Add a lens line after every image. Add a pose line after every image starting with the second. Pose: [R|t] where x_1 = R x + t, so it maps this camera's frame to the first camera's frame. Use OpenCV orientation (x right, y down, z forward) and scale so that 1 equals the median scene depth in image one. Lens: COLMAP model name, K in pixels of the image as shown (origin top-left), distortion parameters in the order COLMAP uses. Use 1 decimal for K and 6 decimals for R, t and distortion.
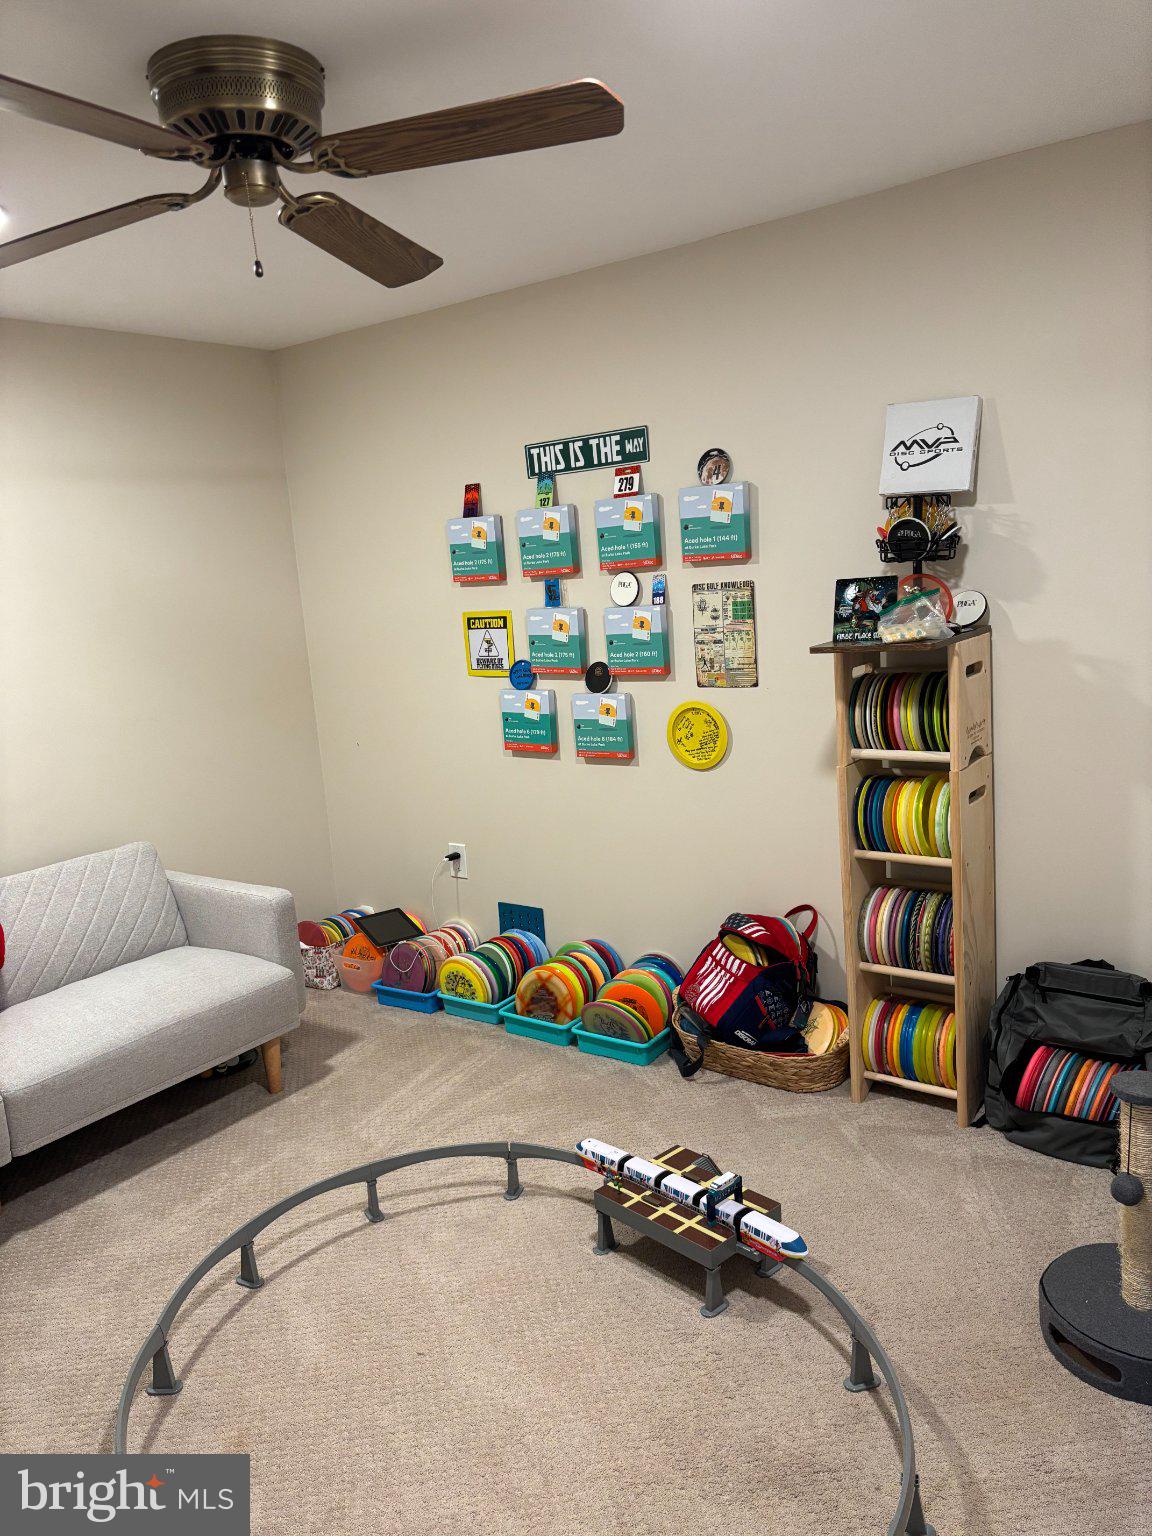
lens RADIAL K [[1176.7, 0, 572.1], [0, 1176.7, 763.5], [0, 0, 1]] dist [0.044799, -0.049732]
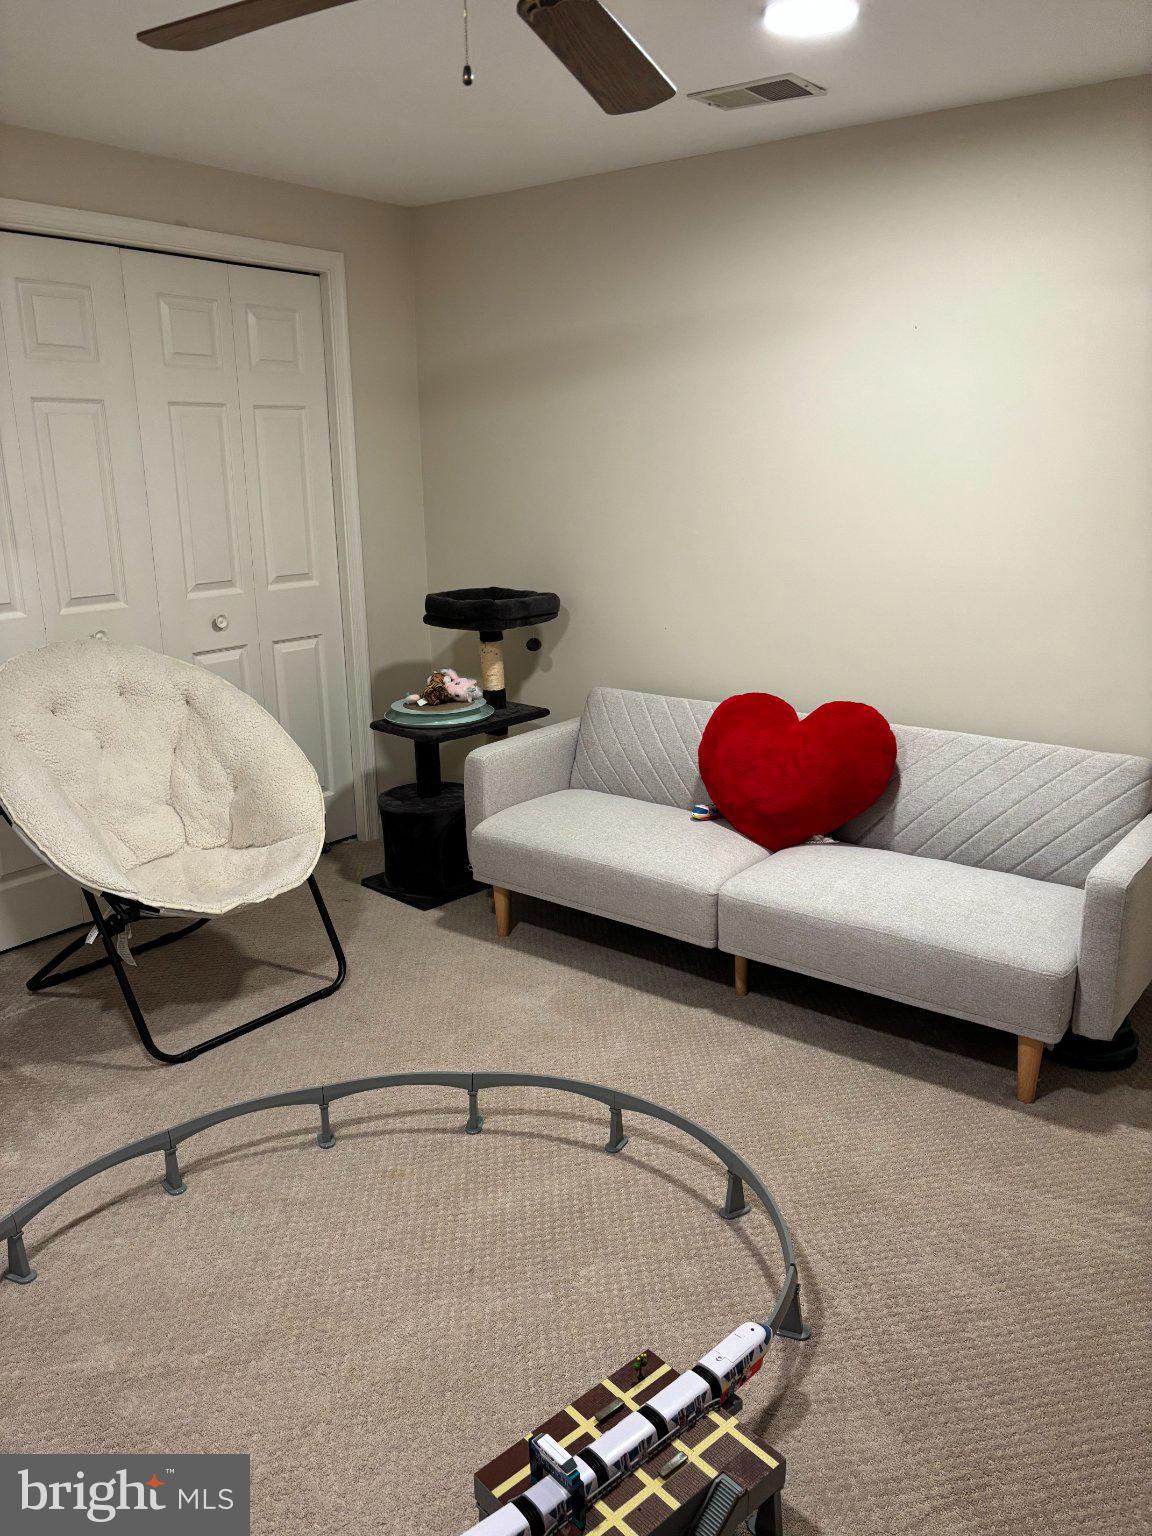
lens RADIAL K [[1176.7, 0, 576.2], [0, 1176.7, 771.4], [0, 0, 1]] dist [0.044799, -0.049732]
pose [[-0.019240, 0.334880, -0.942064, 0.971704], [-0.154523, 0.929922, 0.333719, -0.324001], [0.987802, 0.151992, 0.033855, 1.493251]]
